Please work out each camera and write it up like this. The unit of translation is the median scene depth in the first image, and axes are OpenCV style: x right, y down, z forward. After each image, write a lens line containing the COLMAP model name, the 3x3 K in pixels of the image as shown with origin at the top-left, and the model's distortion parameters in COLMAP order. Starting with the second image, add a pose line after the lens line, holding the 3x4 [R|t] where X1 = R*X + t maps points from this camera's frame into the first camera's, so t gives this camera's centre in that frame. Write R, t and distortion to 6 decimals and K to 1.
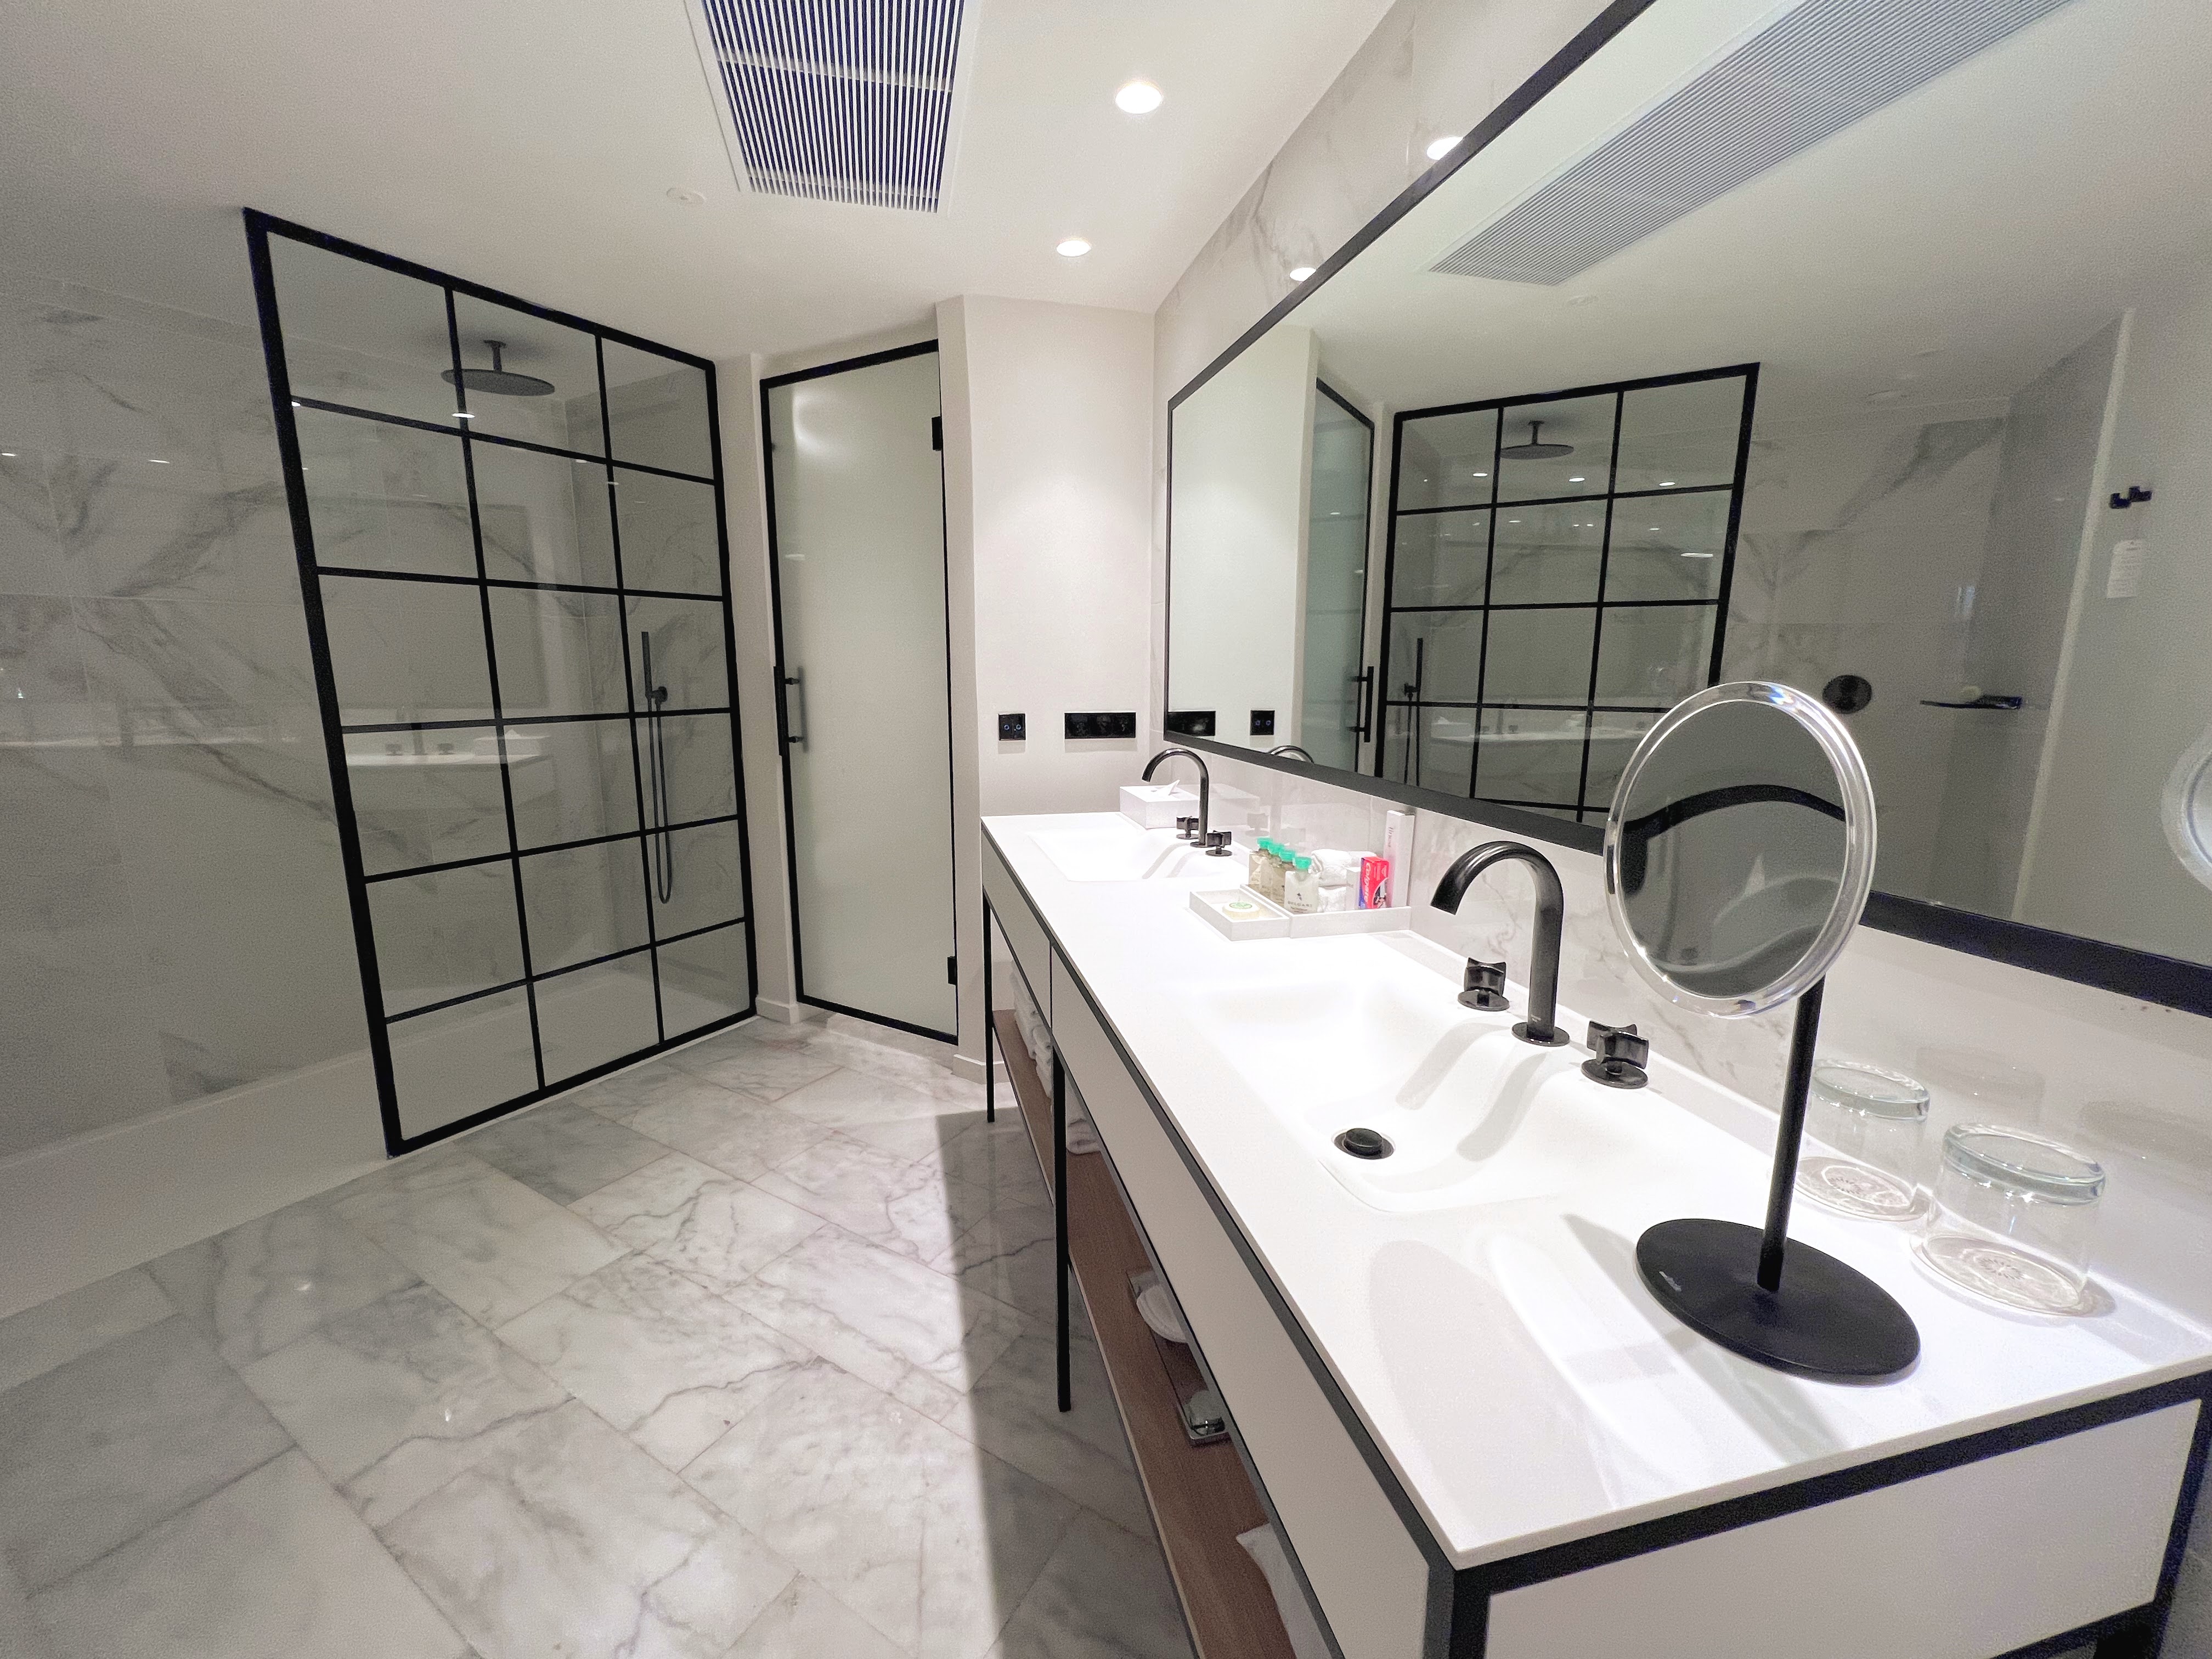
lens RADIAL K [[893.1, 0, 1099.7], [0, 893.1, 828.7], [0, 0, 1]] dist [0.000035, -0.000039]
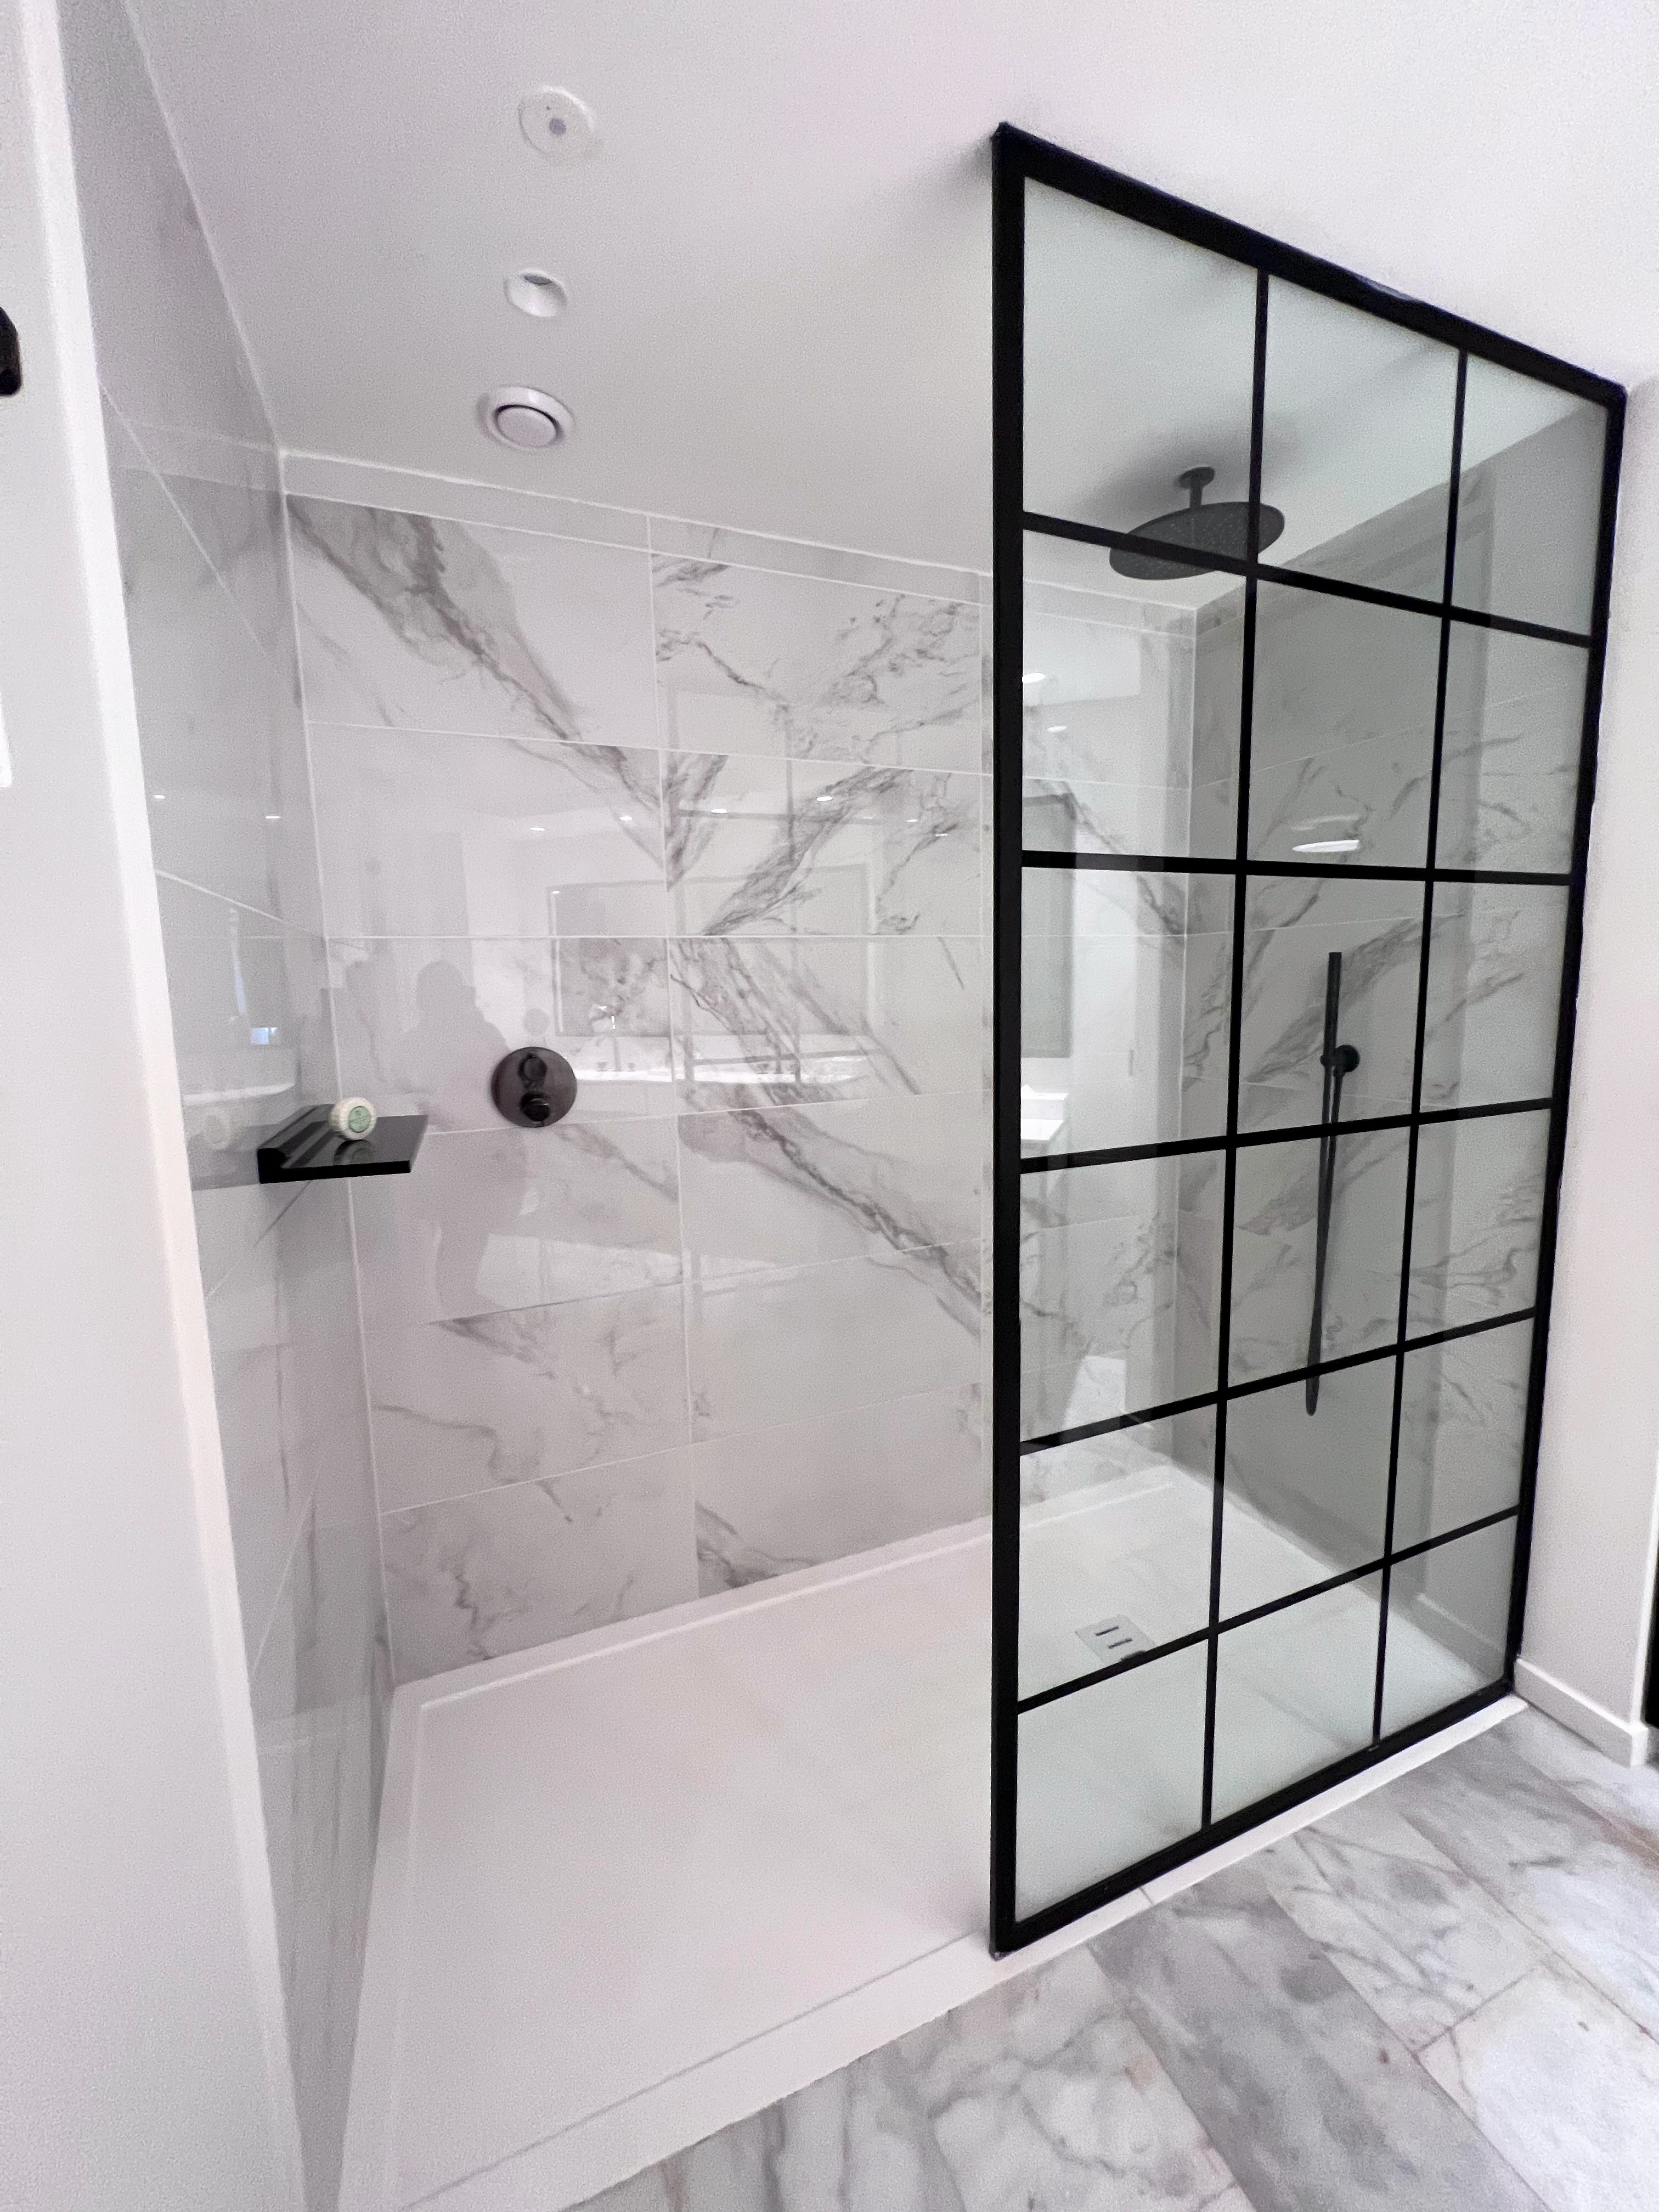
lens RADIAL K [[885.9, 0, 833.0], [0, 885.9, 1103.0], [0, 0, 1]] dist [-0.002253, -0.000385]
pose [[0.806942, 0.058314, -0.587745, -0.539529], [-0.083232, 0.996411, -0.015411, -0.110106], [0.584737, 0.061355, 0.808899, 0.442049]]
